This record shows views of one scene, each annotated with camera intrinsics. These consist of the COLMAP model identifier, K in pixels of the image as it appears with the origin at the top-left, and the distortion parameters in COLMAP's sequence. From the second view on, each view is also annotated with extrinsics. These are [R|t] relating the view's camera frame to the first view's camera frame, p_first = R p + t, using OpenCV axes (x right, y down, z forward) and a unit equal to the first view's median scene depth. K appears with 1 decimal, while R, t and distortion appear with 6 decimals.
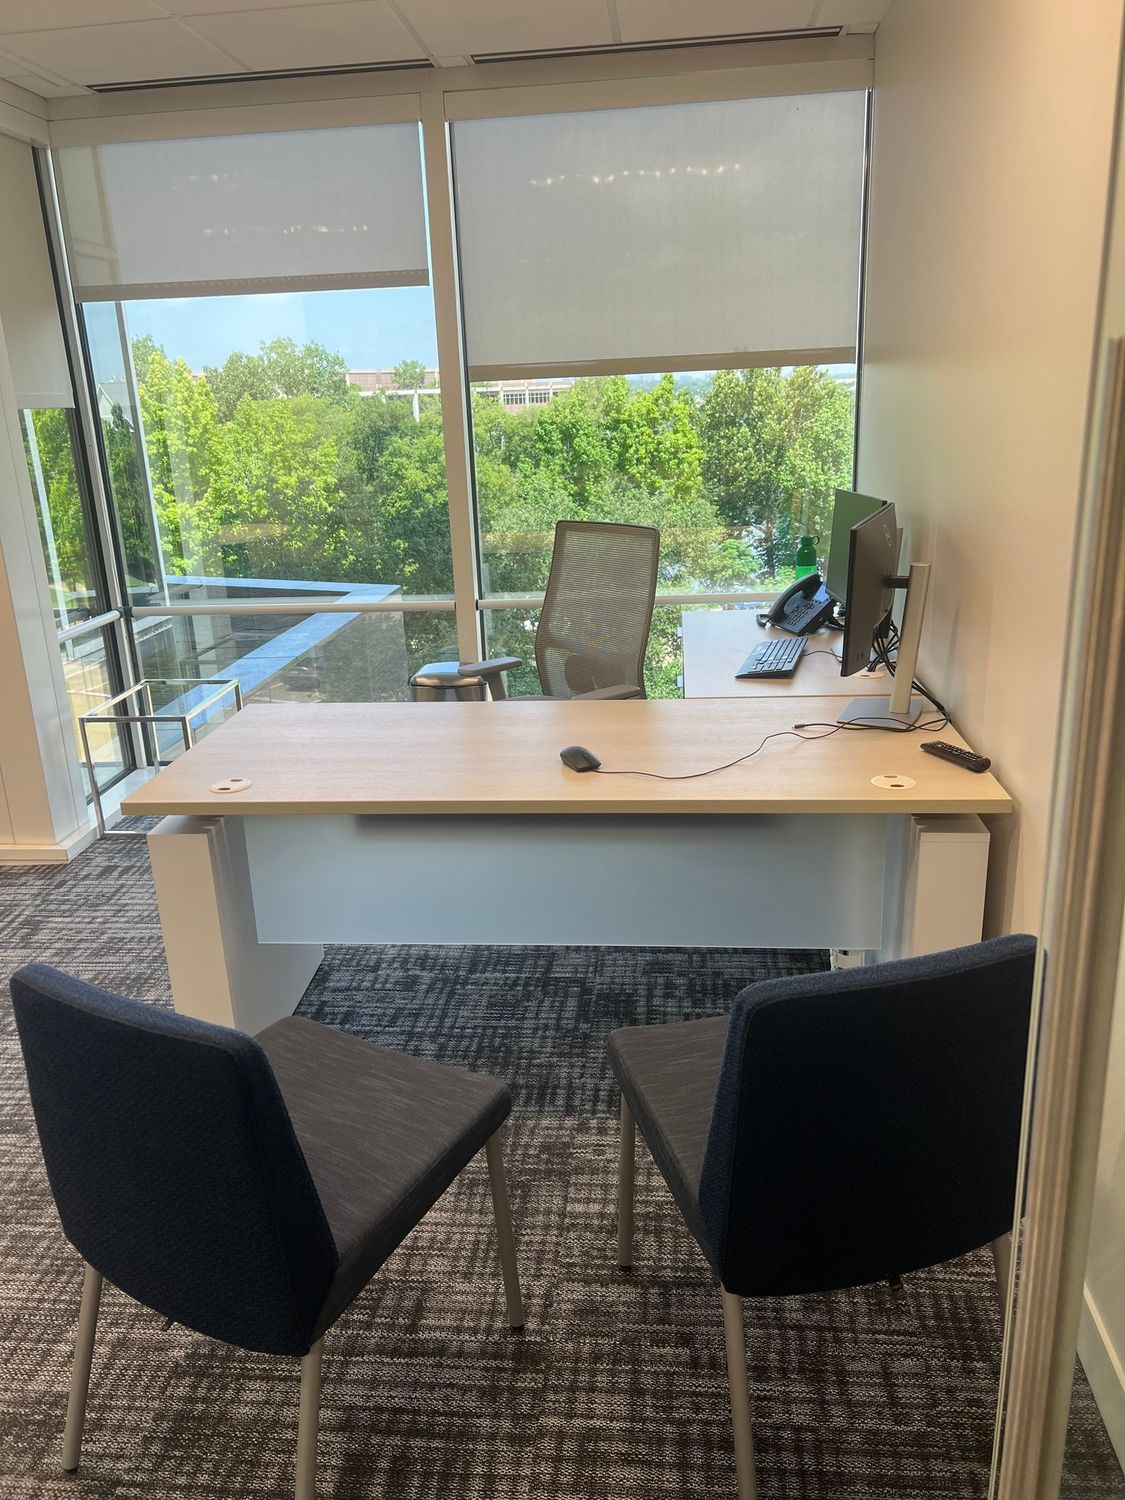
lens RADIAL K [[1122.6, 0, 563.1], [0, 1122.6, 749.1], [0, 0, 1]] dist [0.057429, -0.072093]
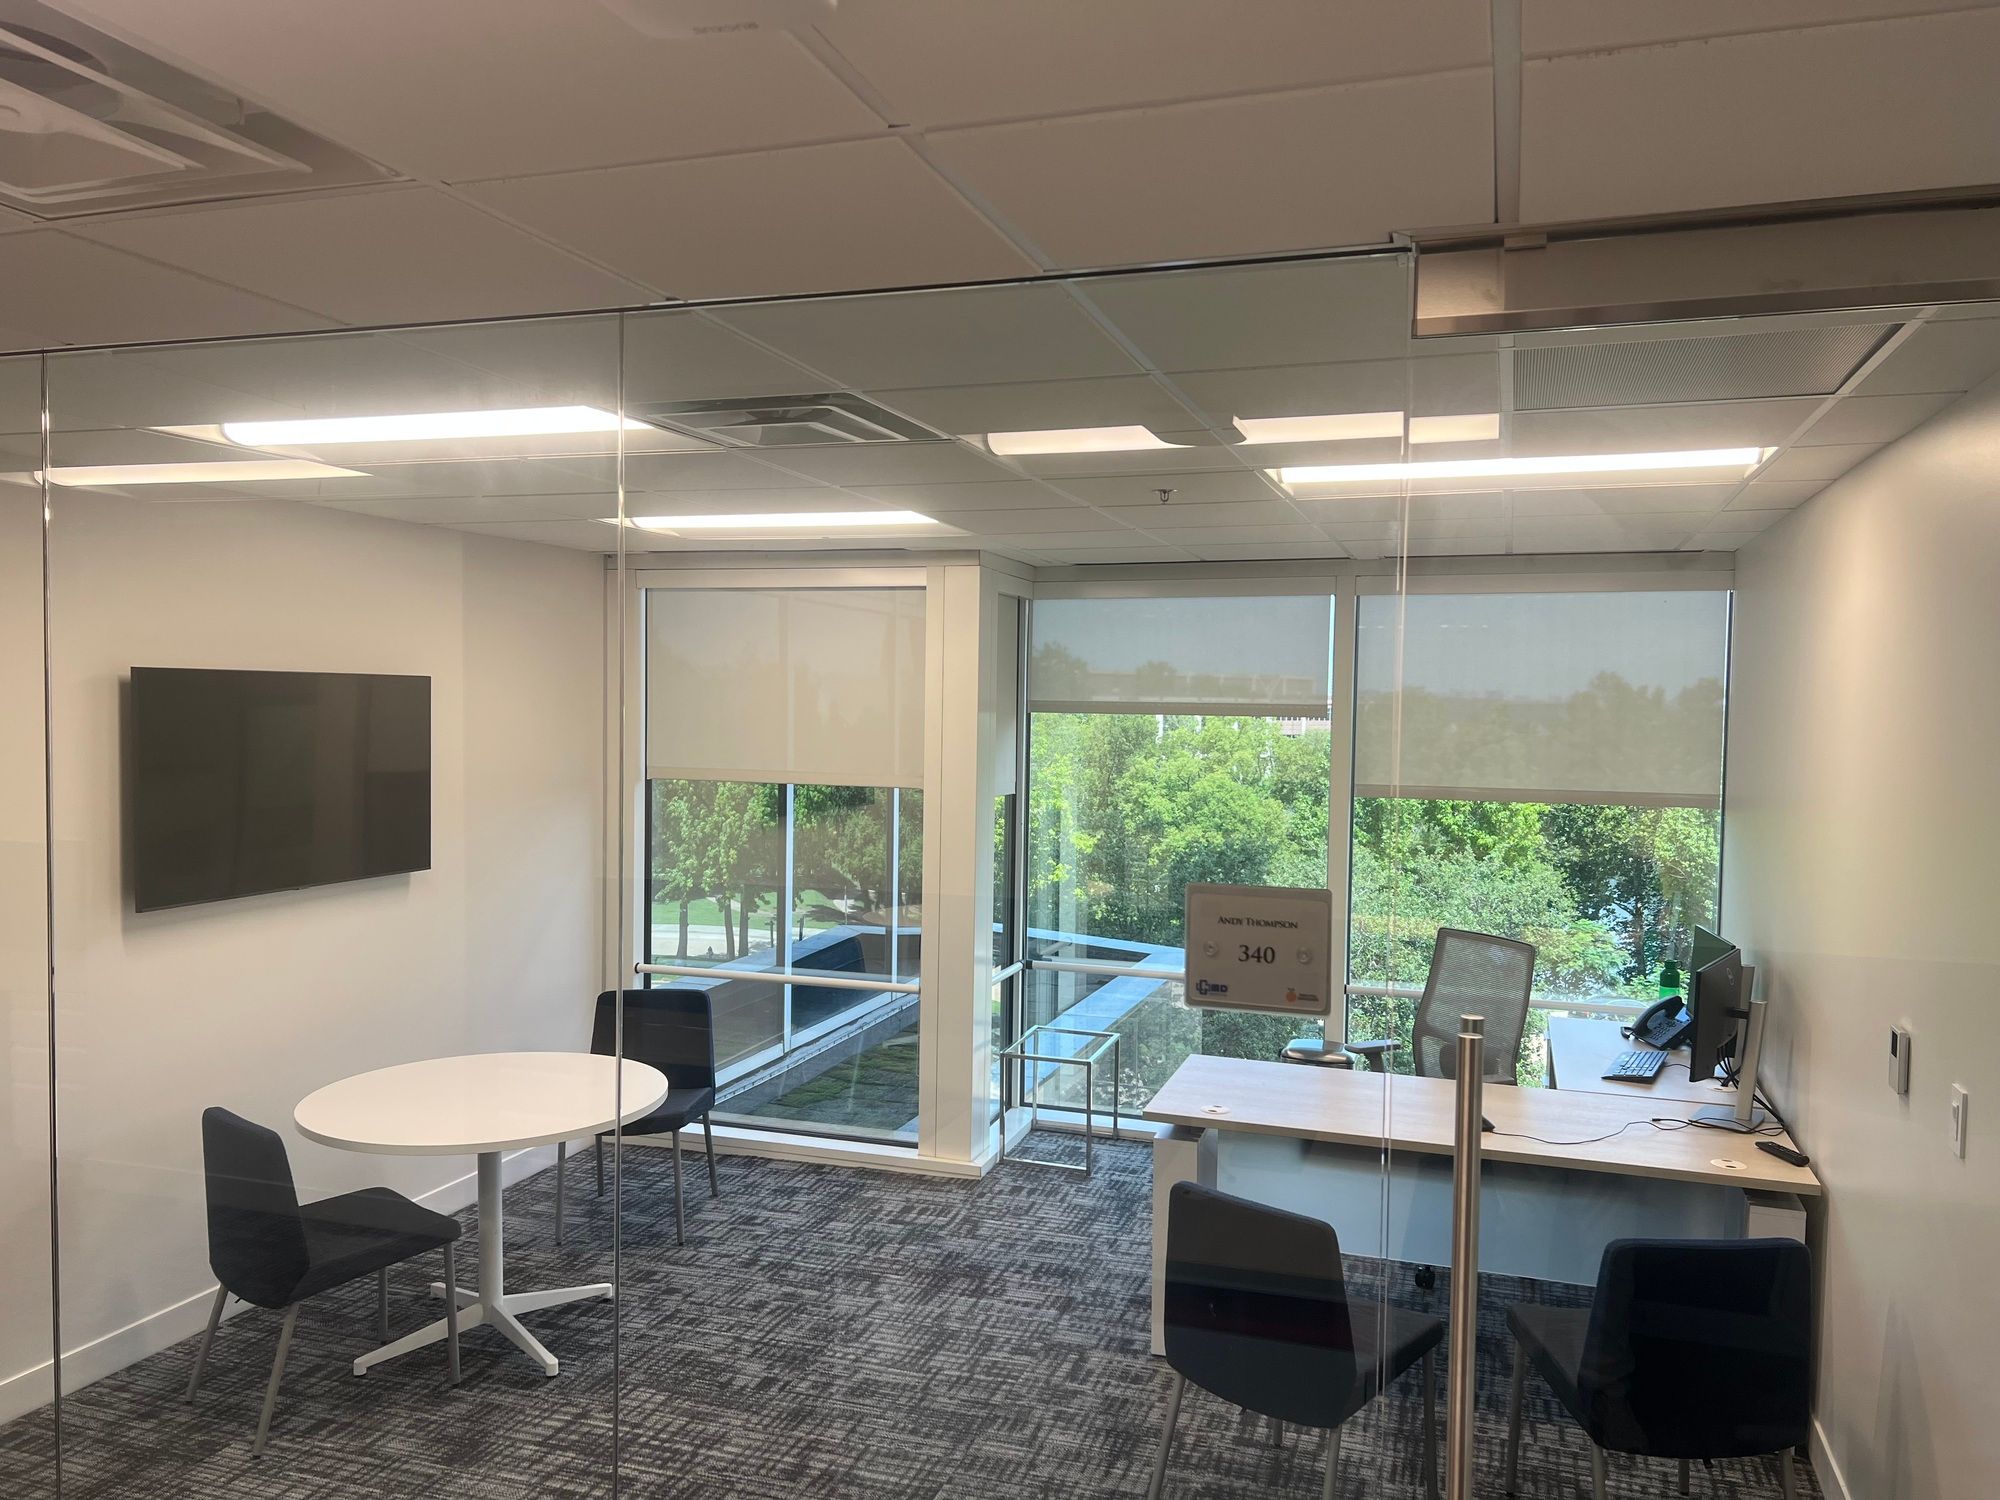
lens RADIAL K [[1496.8, 0, 995.2], [0, 1496.8, 769.4], [0, 0, 1]] dist [0.057429, -0.072093]
pose [[0.971543, 0.065369, -0.227664, -0.101578], [-0.121421, 0.962717, -0.241730, 0.068661], [0.203374, 0.262495, 0.943258, -0.577848]]
